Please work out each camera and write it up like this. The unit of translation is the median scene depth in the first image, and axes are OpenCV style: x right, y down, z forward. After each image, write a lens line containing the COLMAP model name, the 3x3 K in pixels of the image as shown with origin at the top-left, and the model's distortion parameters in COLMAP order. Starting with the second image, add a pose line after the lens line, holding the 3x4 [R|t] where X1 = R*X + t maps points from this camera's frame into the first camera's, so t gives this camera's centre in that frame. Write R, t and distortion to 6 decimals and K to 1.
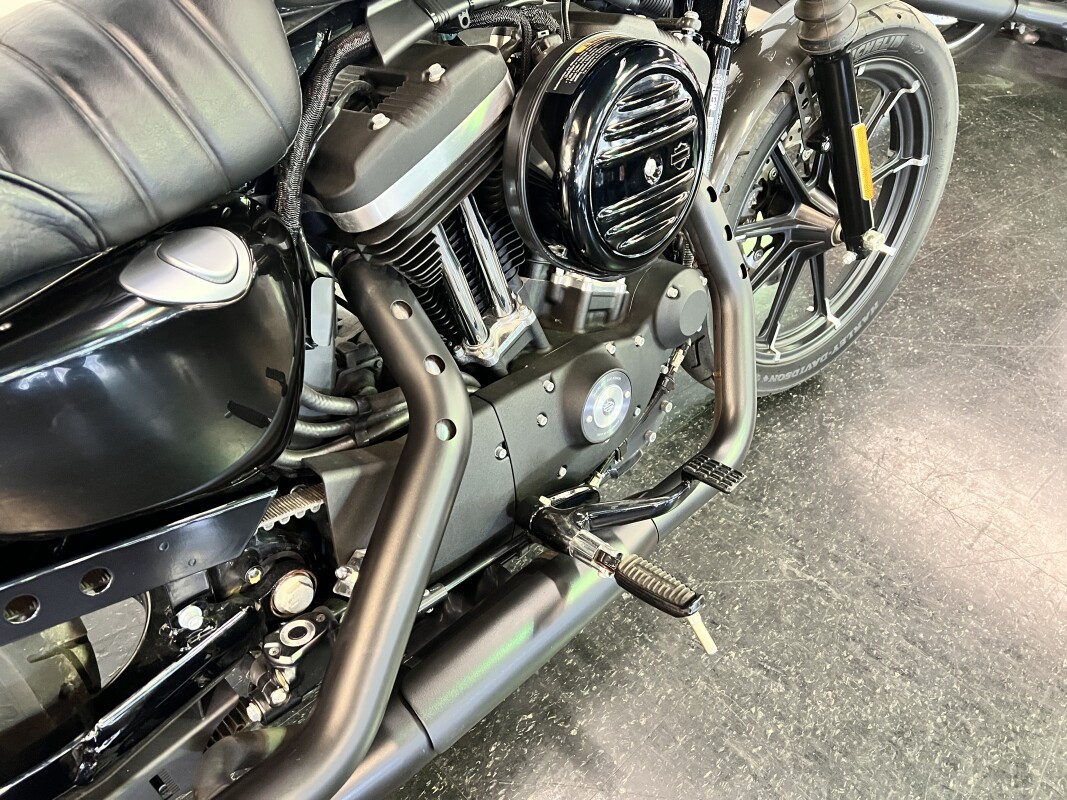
lens RADIAL K [[807.3, 0, 531.0], [0, 807.3, 407.6], [0, 0, 1]] dist [0.019077, -0.009014]
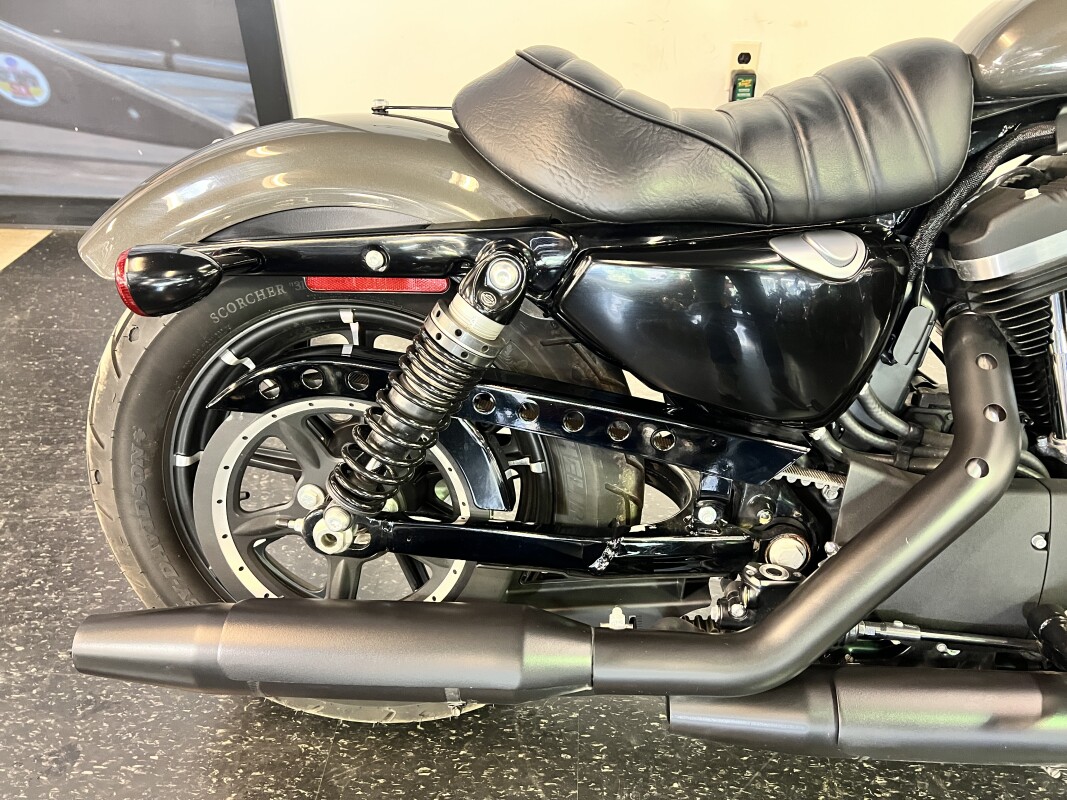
lens RADIAL K [[807.3, 0, 532.2], [0, 807.3, 391.4], [0, 0, 1]] dist [0.019077, -0.009014]
pose [[0.655658, 0.309746, -0.688601, 0.212104], [-0.441951, 0.896871, -0.017377, 0.213202], [0.612203, 0.315721, 0.724933, -0.162866]]
